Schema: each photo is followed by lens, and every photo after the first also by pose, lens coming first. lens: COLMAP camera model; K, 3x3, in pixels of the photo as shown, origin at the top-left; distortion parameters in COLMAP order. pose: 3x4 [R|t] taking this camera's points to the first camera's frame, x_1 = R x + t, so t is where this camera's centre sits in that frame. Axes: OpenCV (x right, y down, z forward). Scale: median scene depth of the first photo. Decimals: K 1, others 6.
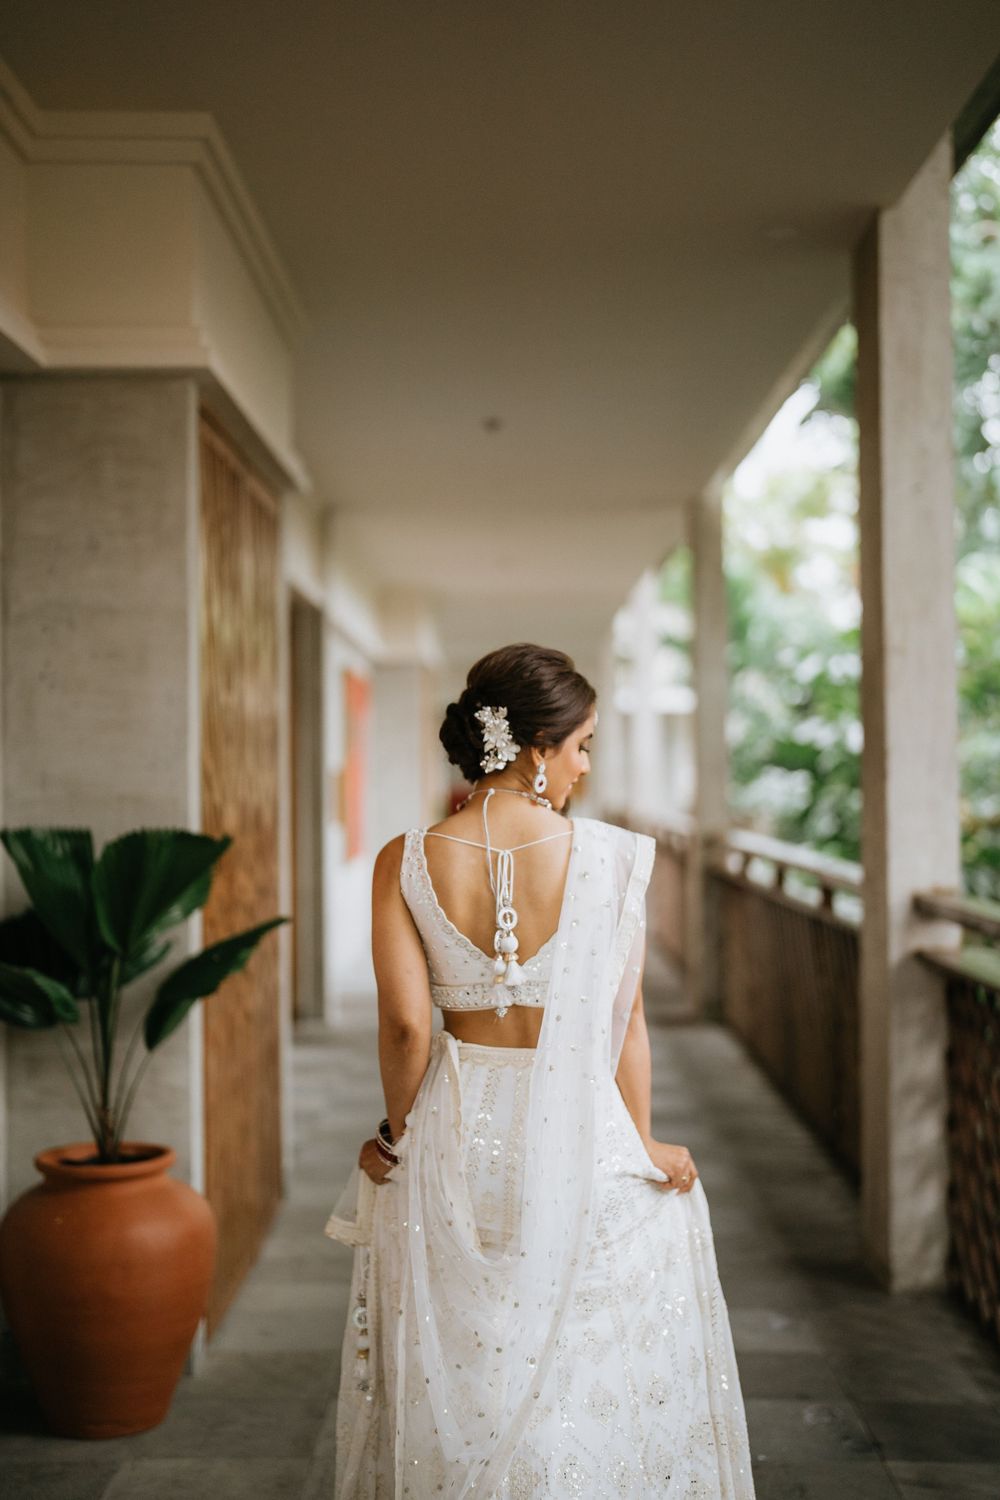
lens RADIAL K [[2092.2, 0, 504.1], [0, 2092.2, 728.6], [0, 0, 1]] dist [-0.169185, 1.157167]
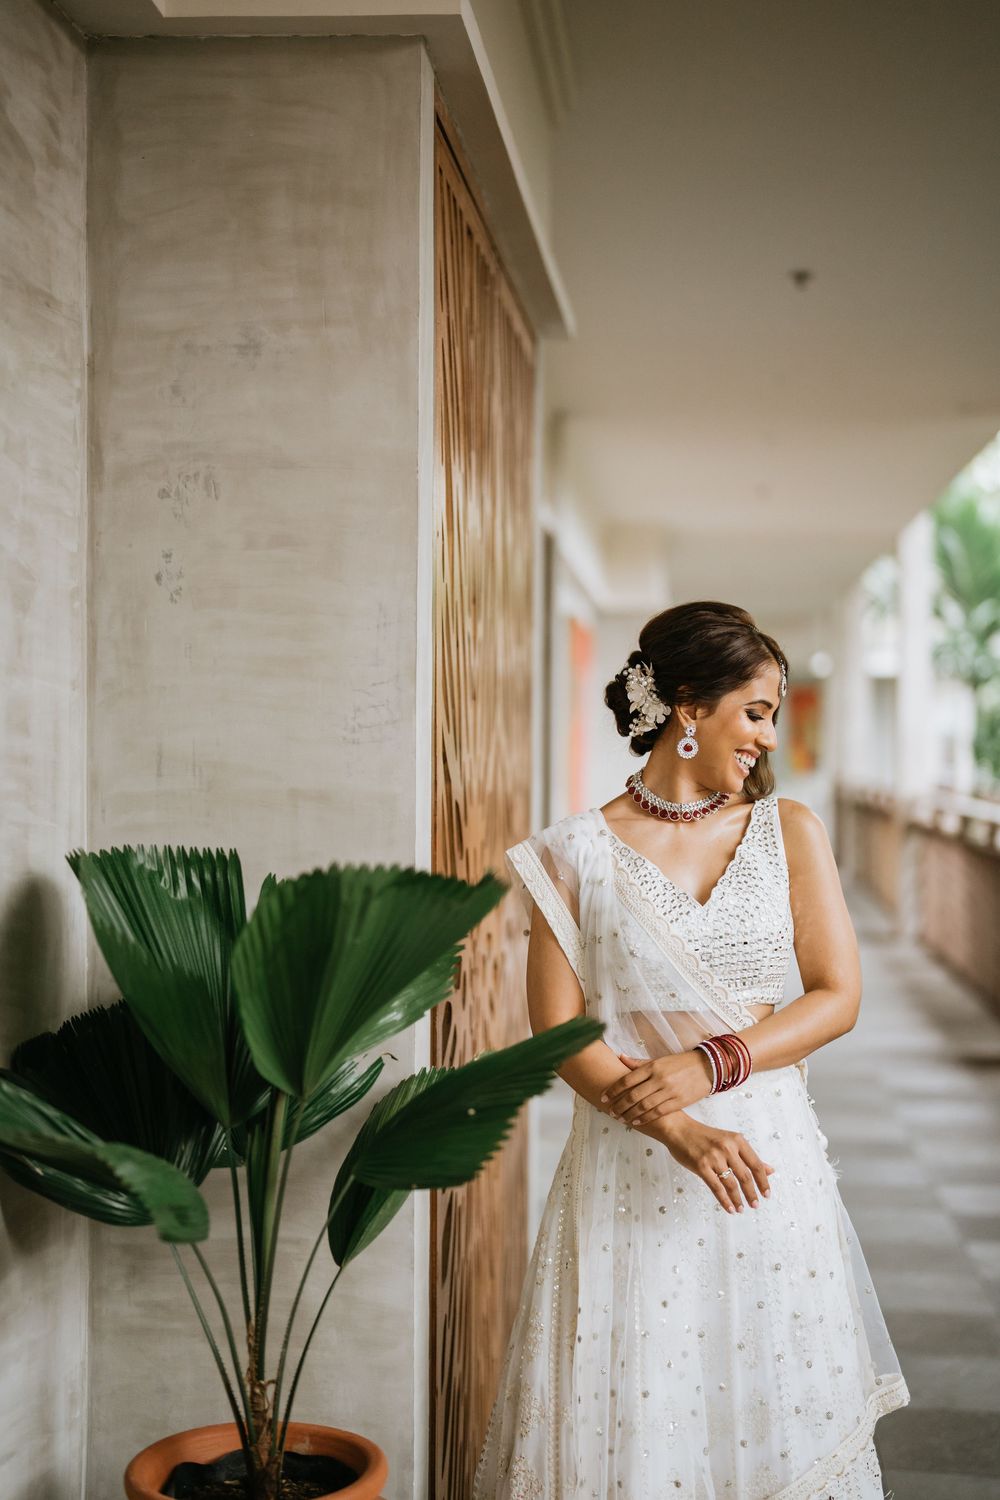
lens RADIAL K [[2092.2, 0, 504.1], [0, 2092.2, 728.6], [0, 0, 1]] dist [-0.169185, 1.157167]
pose [[0.996242, 0.014508, -0.085388, -0.083690], [-0.013046, 0.999759, 0.017652, 0.005050], [0.085623, -0.016472, 0.996191, 0.465712]]
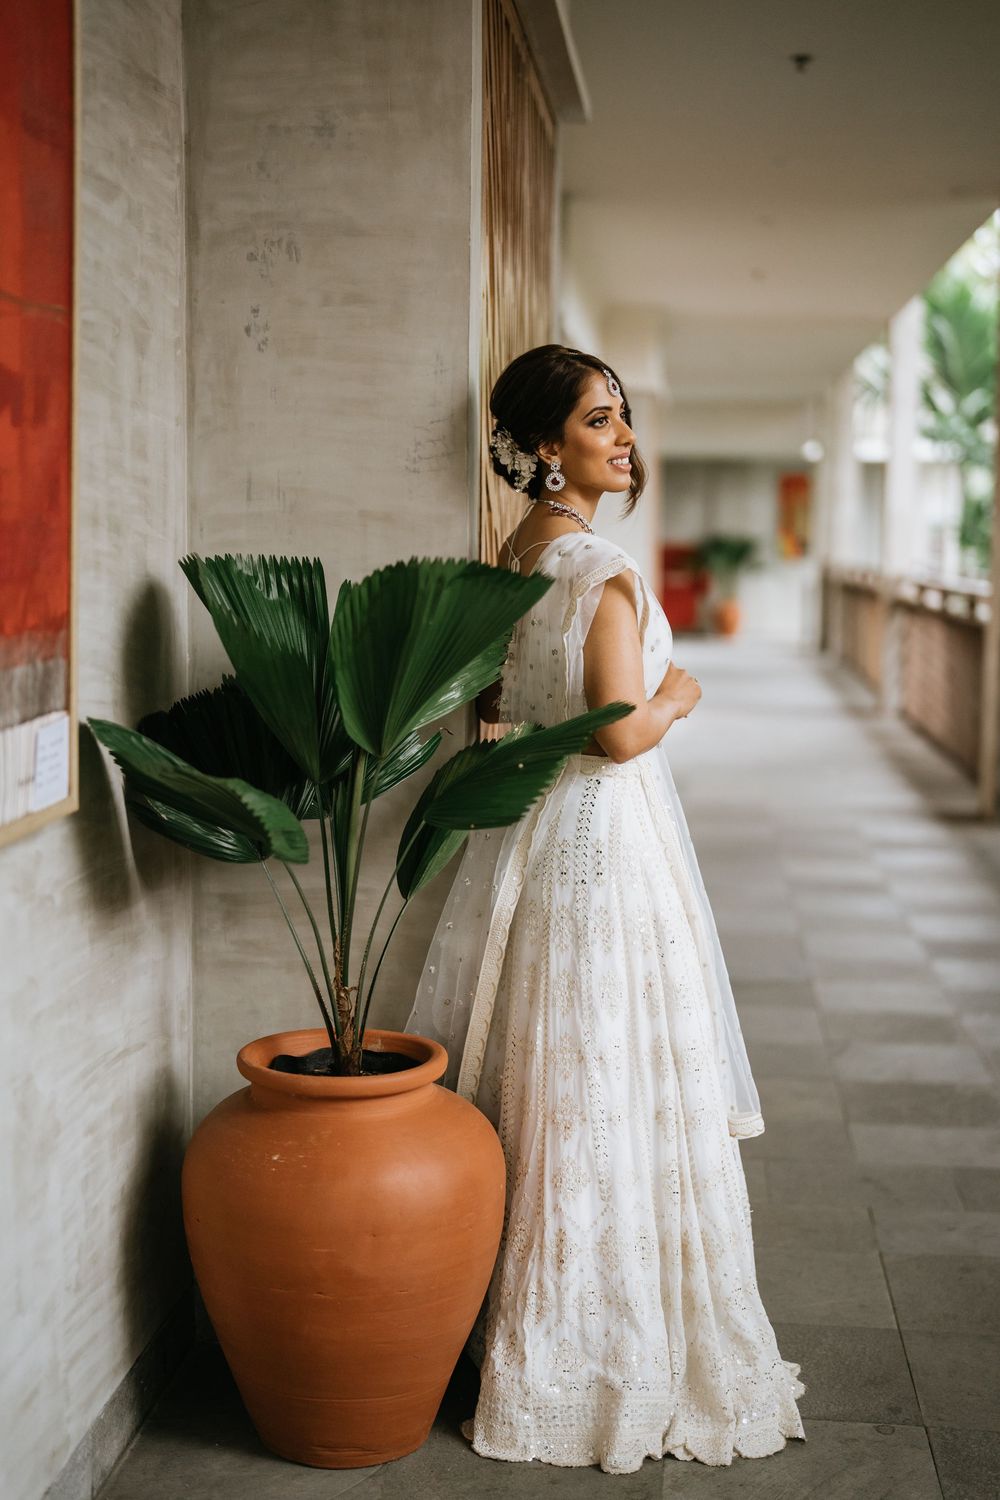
lens RADIAL K [[2092.2, 0, 504.1], [0, 2092.2, 728.6], [0, 0, 1]] dist [-0.169185, 1.157167]
pose [[0.996575, 0.028494, -0.077635, -0.090131], [-0.019259, 0.992920, 0.117215, 0.022954], [0.080426, -0.115318, 0.990067, 0.353073]]
